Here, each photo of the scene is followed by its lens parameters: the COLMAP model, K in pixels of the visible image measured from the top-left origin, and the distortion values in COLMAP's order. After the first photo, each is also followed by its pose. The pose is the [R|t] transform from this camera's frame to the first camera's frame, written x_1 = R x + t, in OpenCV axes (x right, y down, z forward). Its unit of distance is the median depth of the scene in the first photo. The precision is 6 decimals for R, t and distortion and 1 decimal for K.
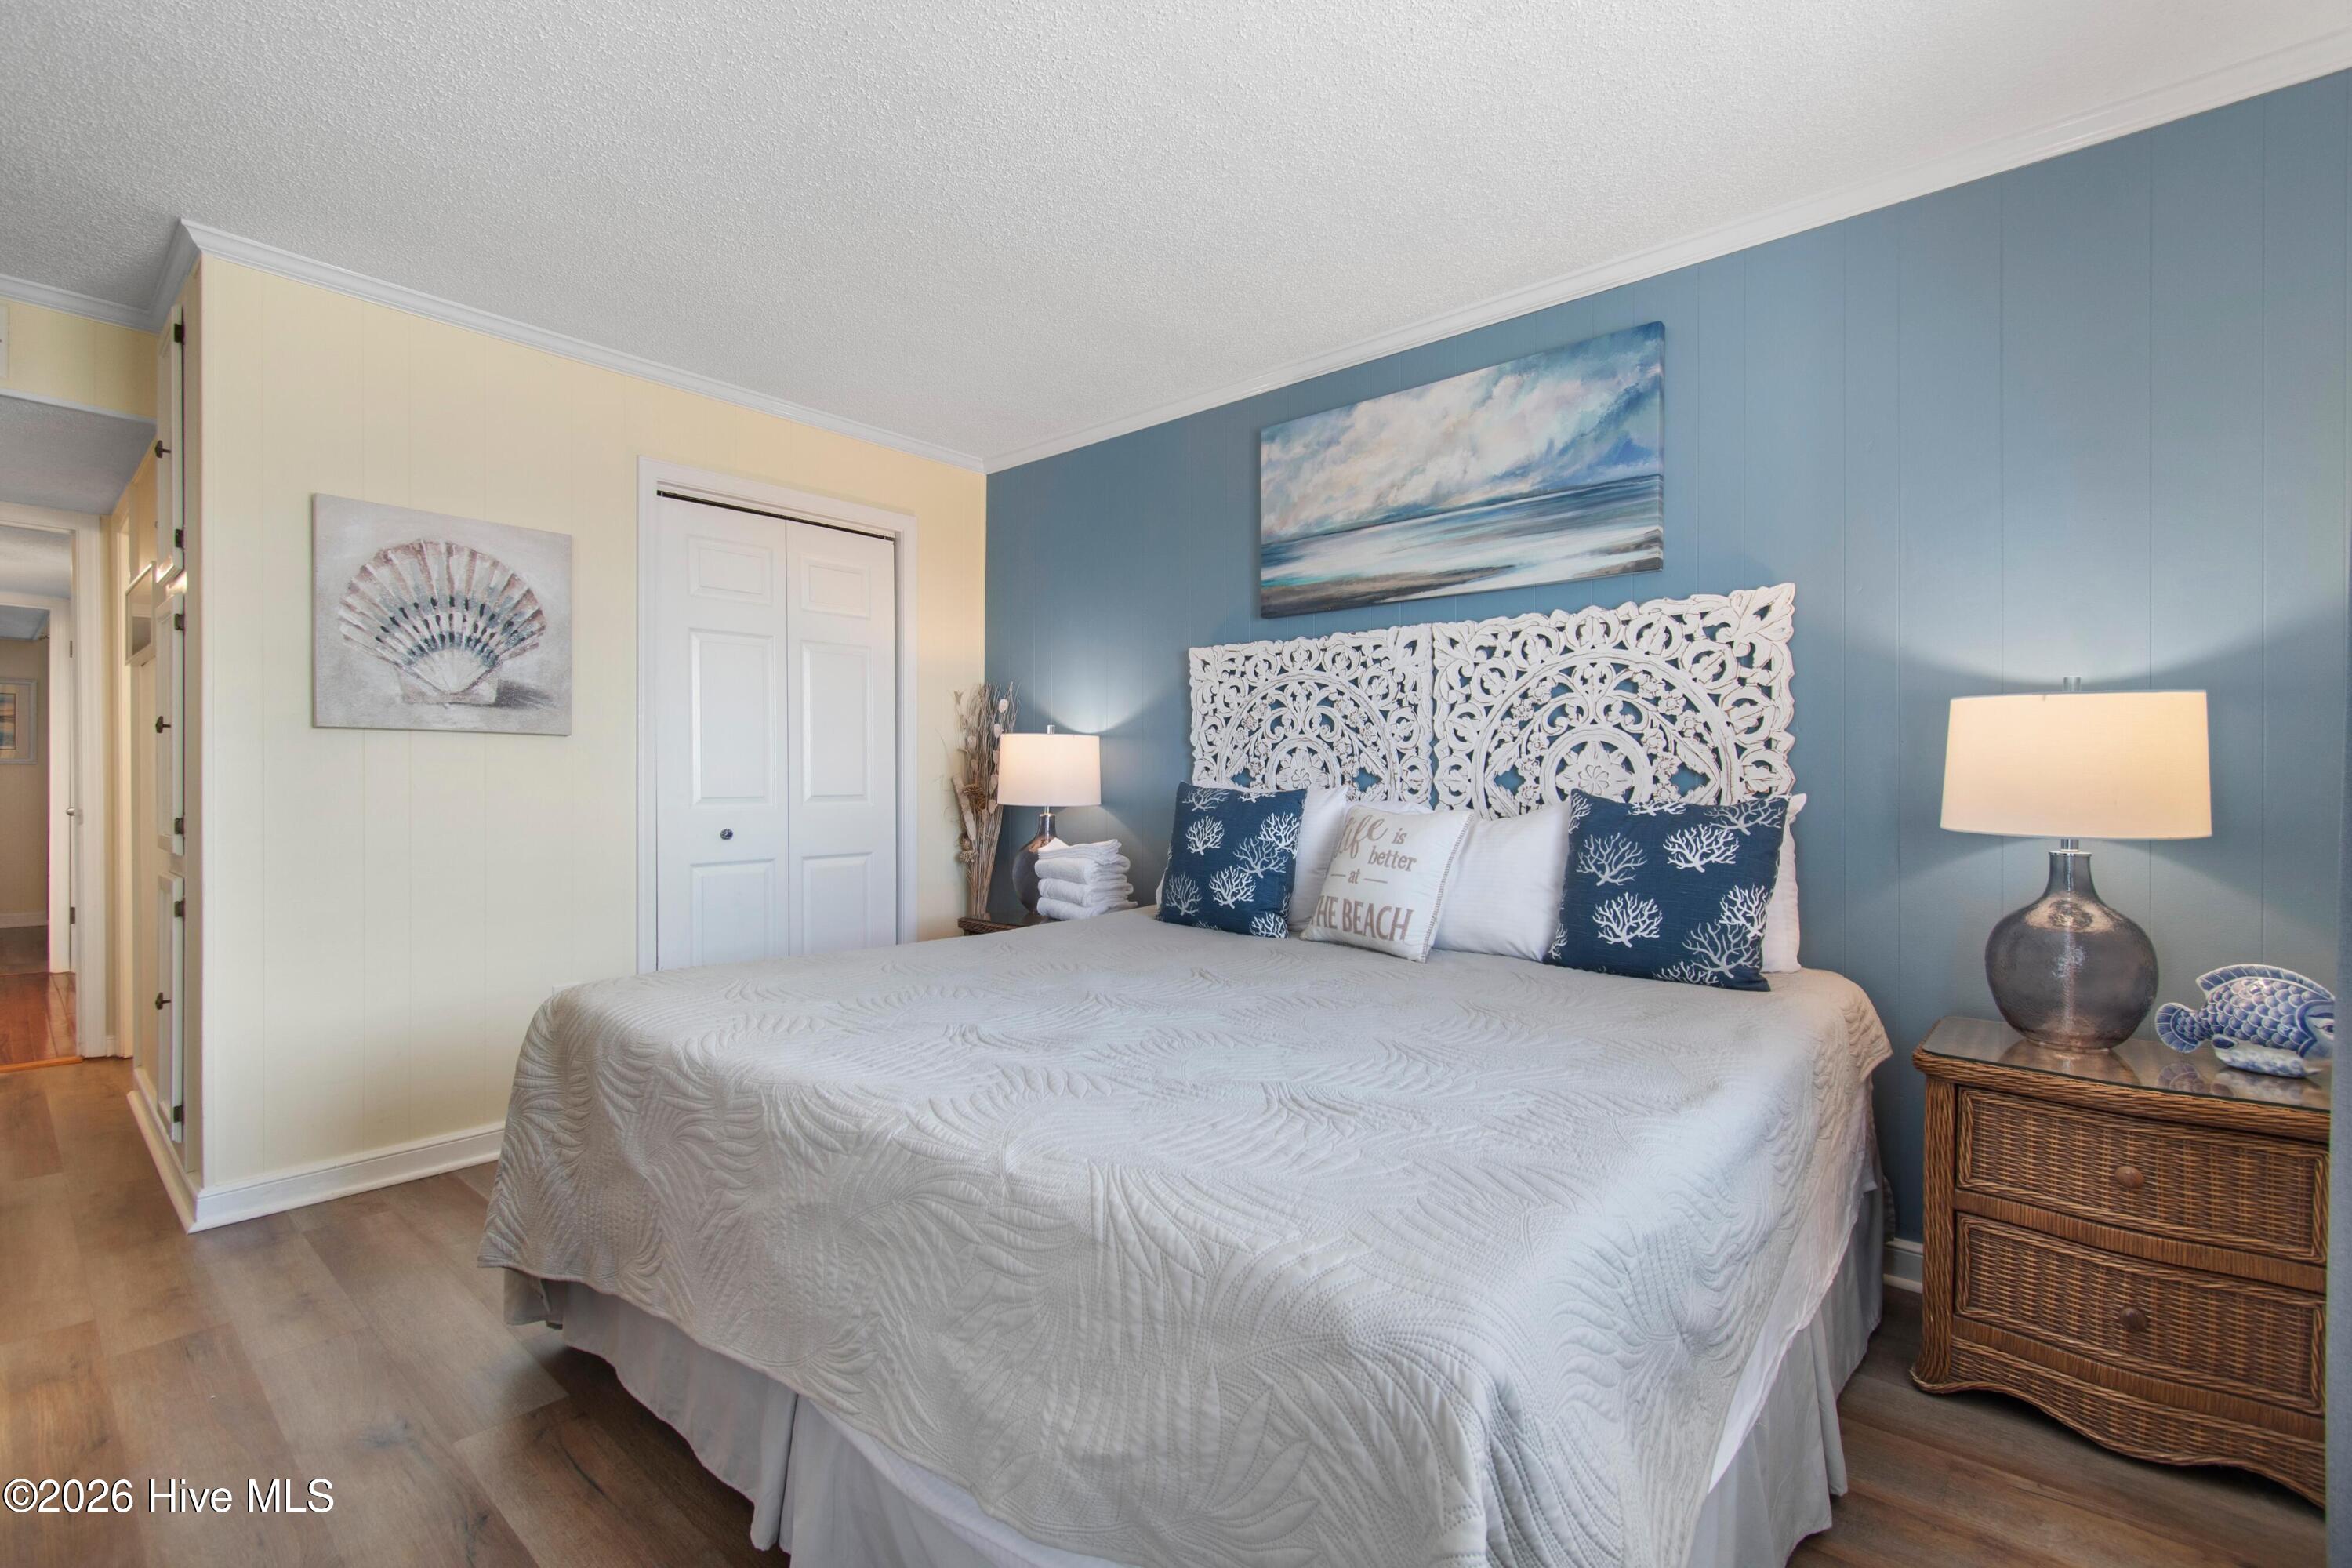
lens RADIAL K [[1037.2, 0, 1178.6], [0, 1037.2, 780.8], [0, 0, 1]] dist [0.001122, 0.000282]
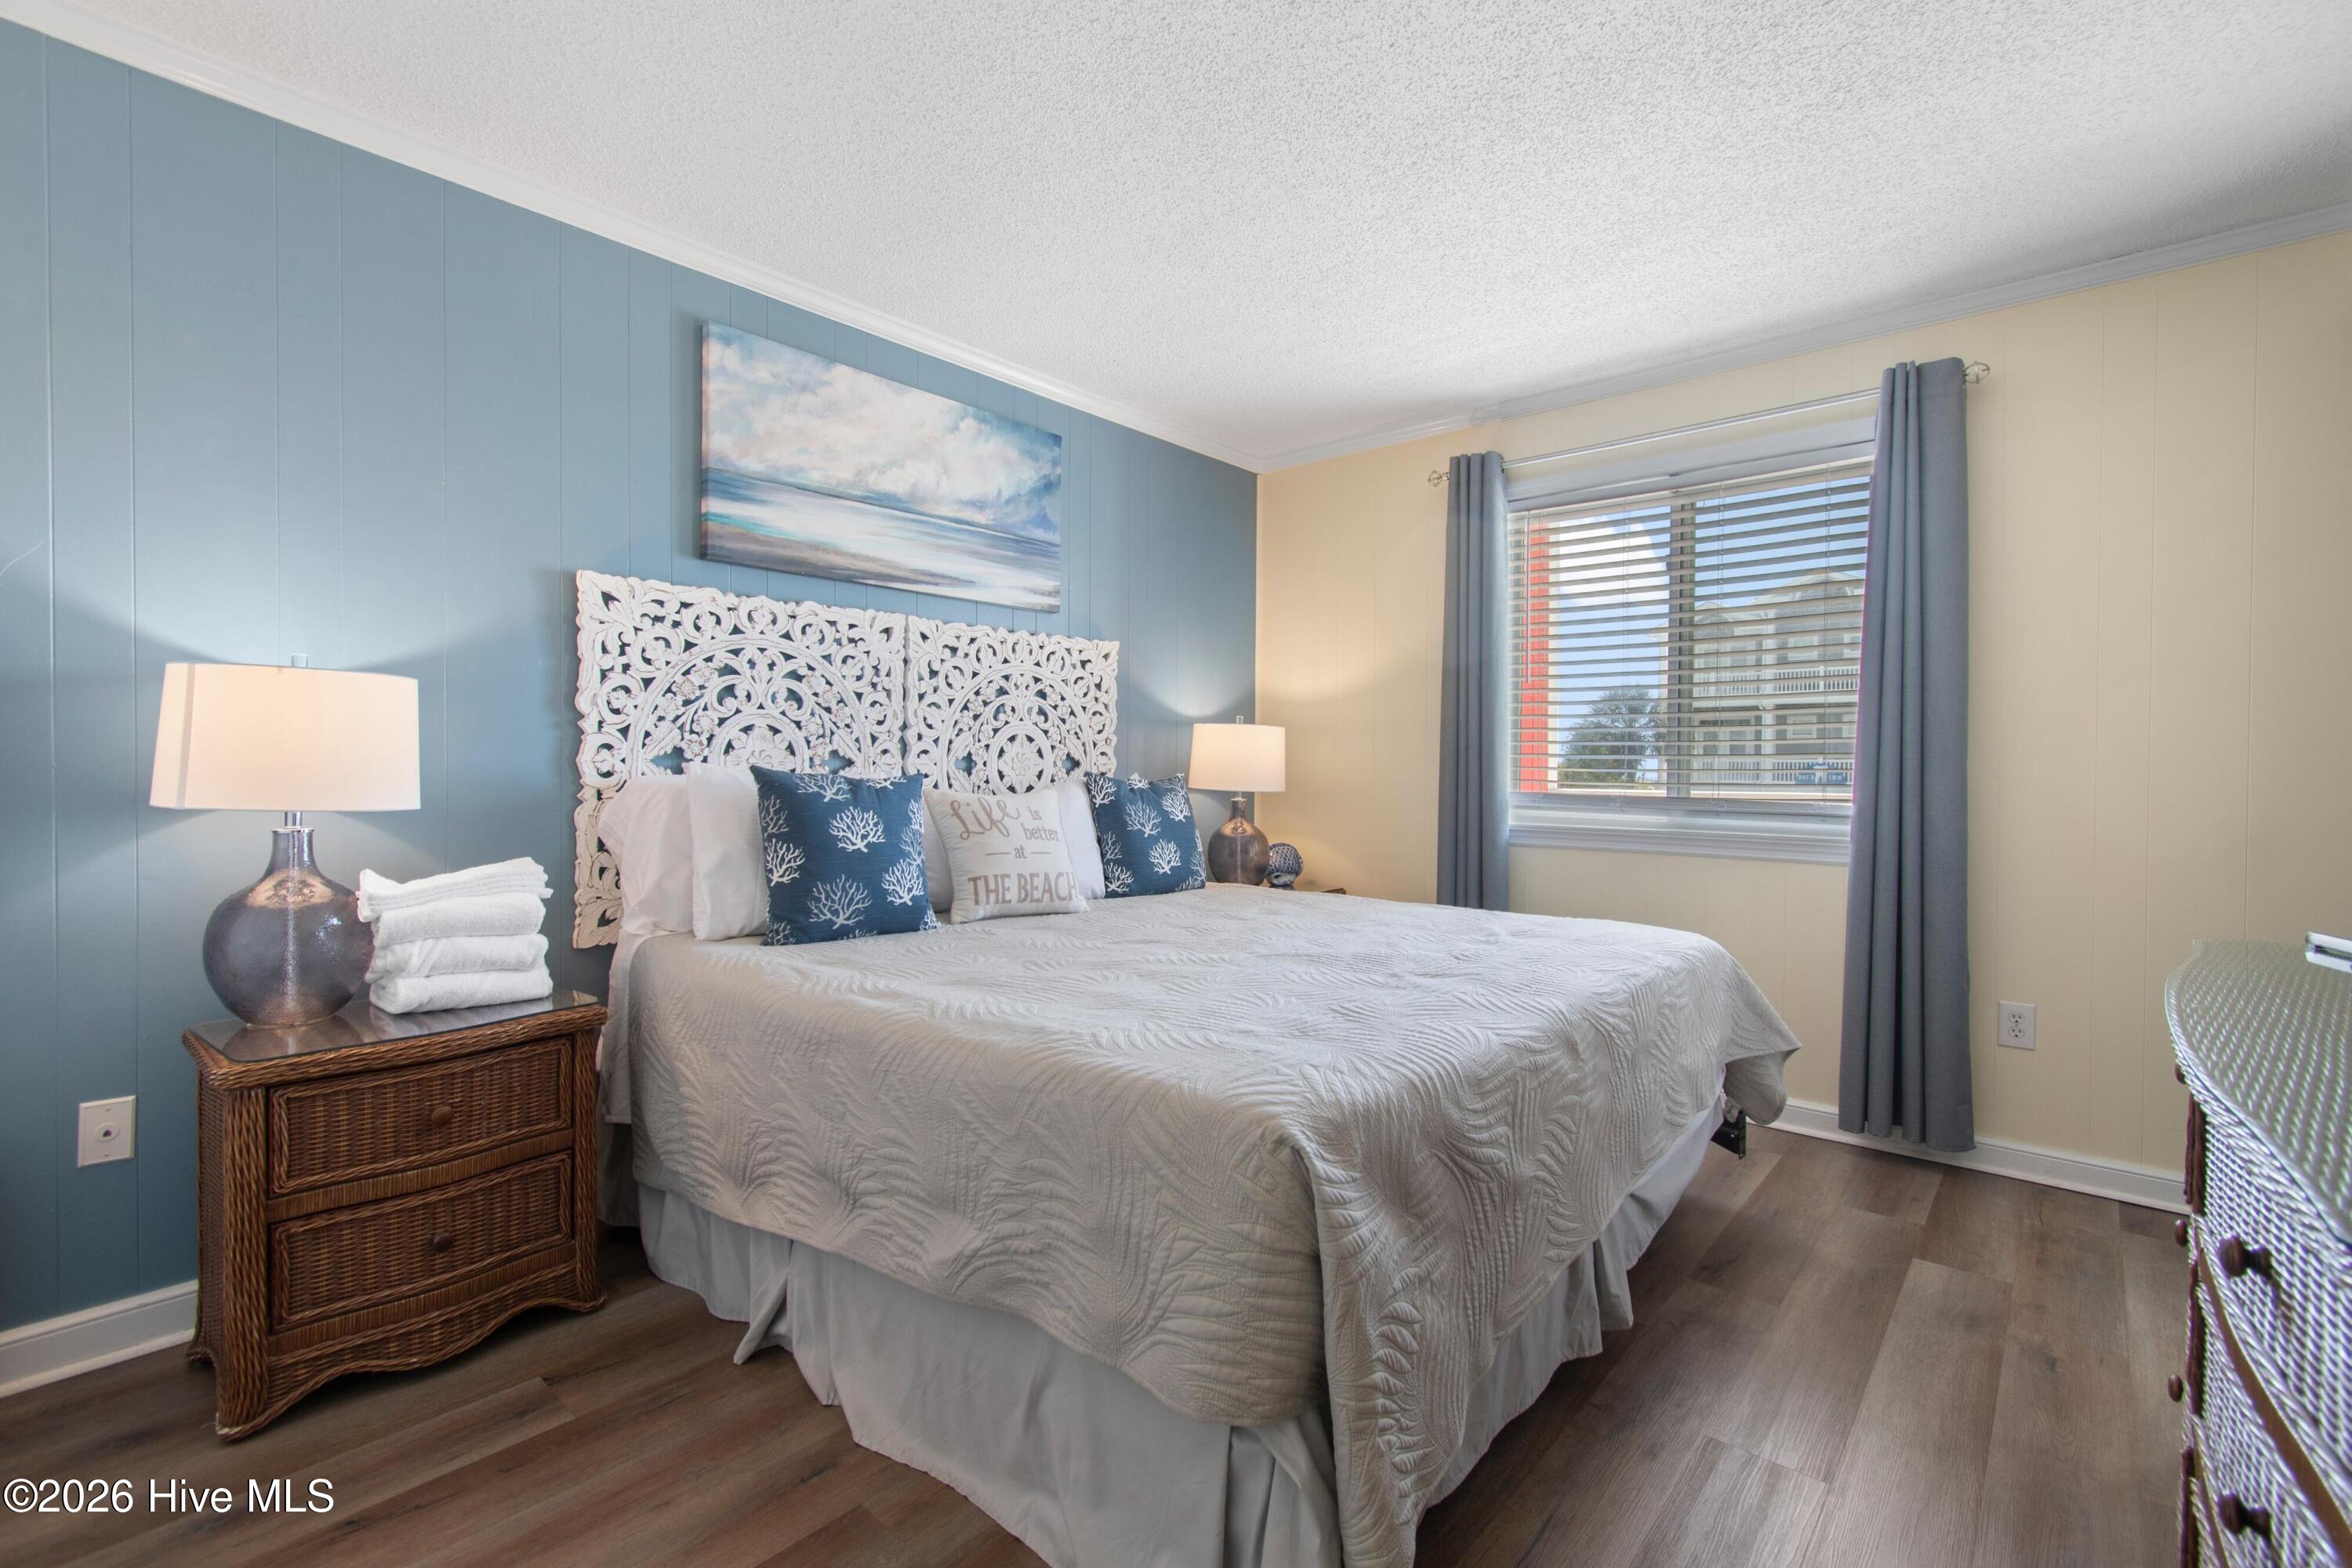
lens RADIAL K [[1029.9, 0, 1176.9], [0, 1029.9, 771.4], [0, 0, 1]] dist [-0.000723, -0.000356]
pose [[0.008803, -0.008148, 0.999928, -0.784120], [-0.005524, 0.999951, 0.008197, -0.002891], [-0.999946, -0.005596, 0.008757, 0.701358]]
